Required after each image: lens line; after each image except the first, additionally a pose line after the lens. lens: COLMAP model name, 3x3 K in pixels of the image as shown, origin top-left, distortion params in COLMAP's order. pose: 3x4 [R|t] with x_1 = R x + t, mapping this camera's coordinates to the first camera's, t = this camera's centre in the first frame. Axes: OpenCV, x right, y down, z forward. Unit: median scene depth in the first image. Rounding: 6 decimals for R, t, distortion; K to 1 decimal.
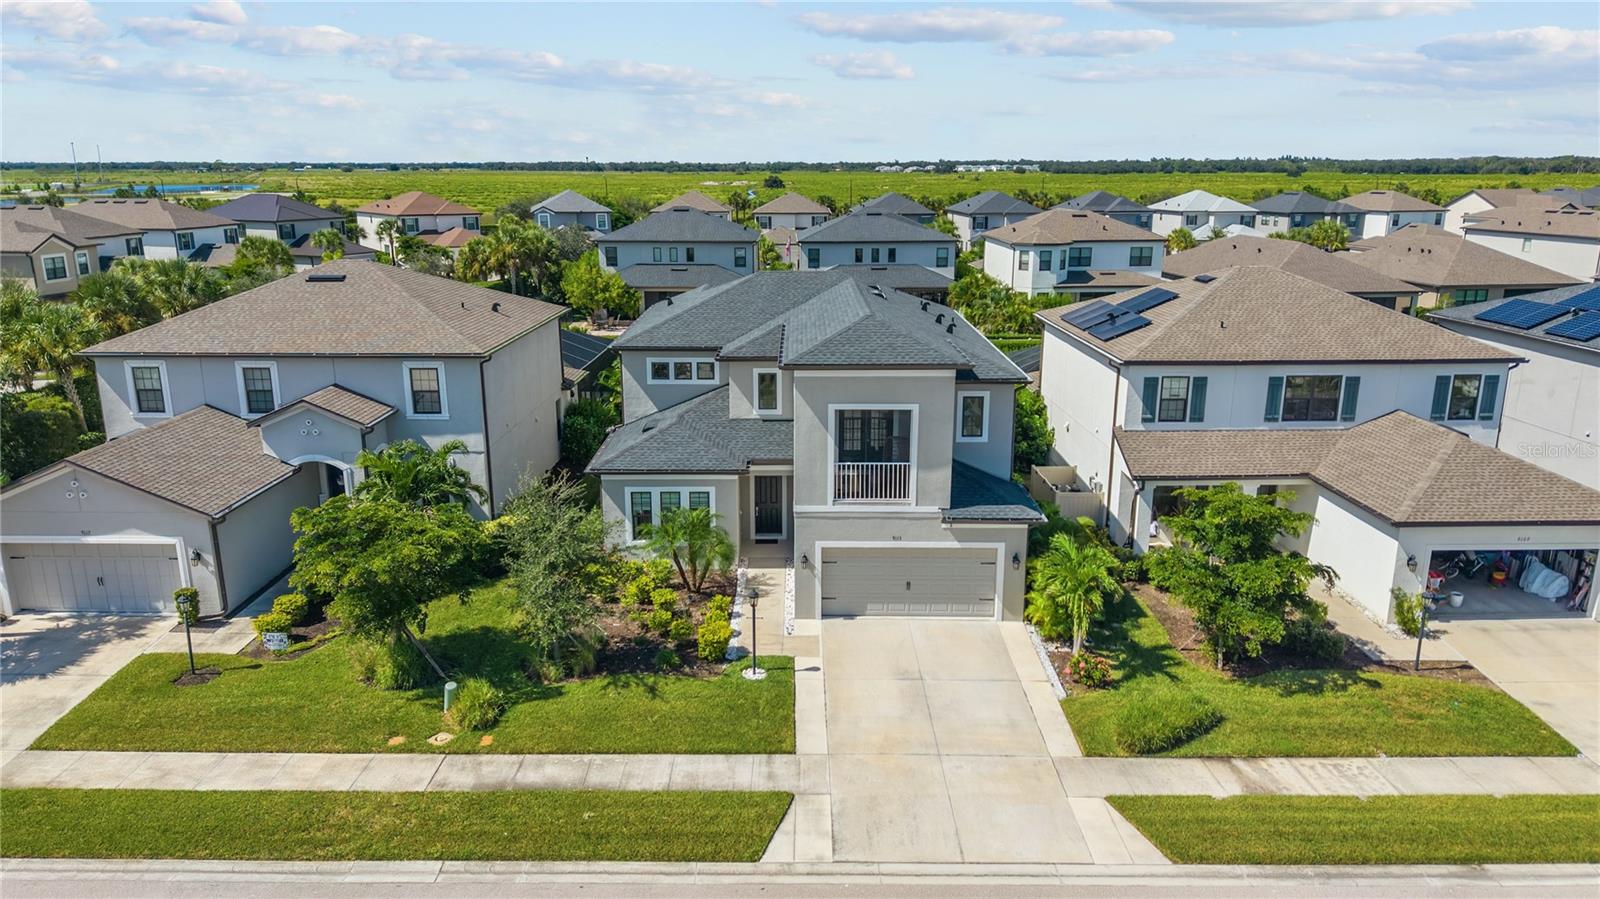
lens RADIAL K [[1144.1, 0, 754.3], [0, 1144.1, 451.7], [0, 0, 1]] dist [0.004439, -0.001873]
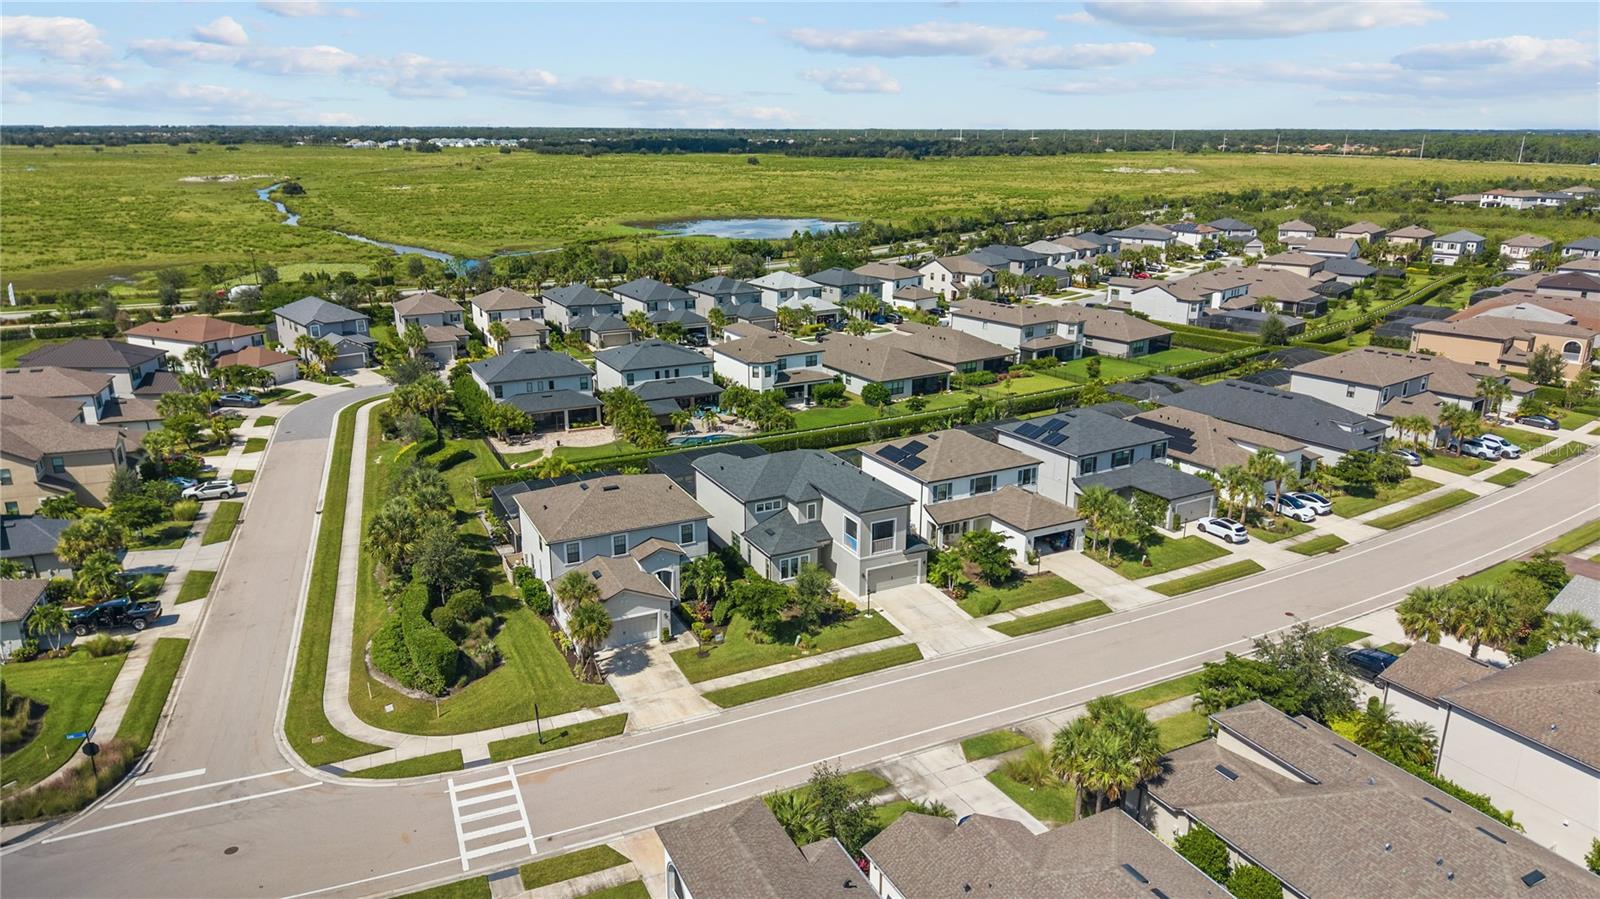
lens RADIAL K [[1198.1, 0, 800.0], [0, 1198.1, 449.5], [0, 0, 1]] dist [0.072694, -0.121443]
pose [[0.877051, -0.129736, 0.462547, -1.442427], [0.112218, 0.991534, 0.065327, -0.432975], [-0.467107, -0.005389, 0.884185, -1.585741]]
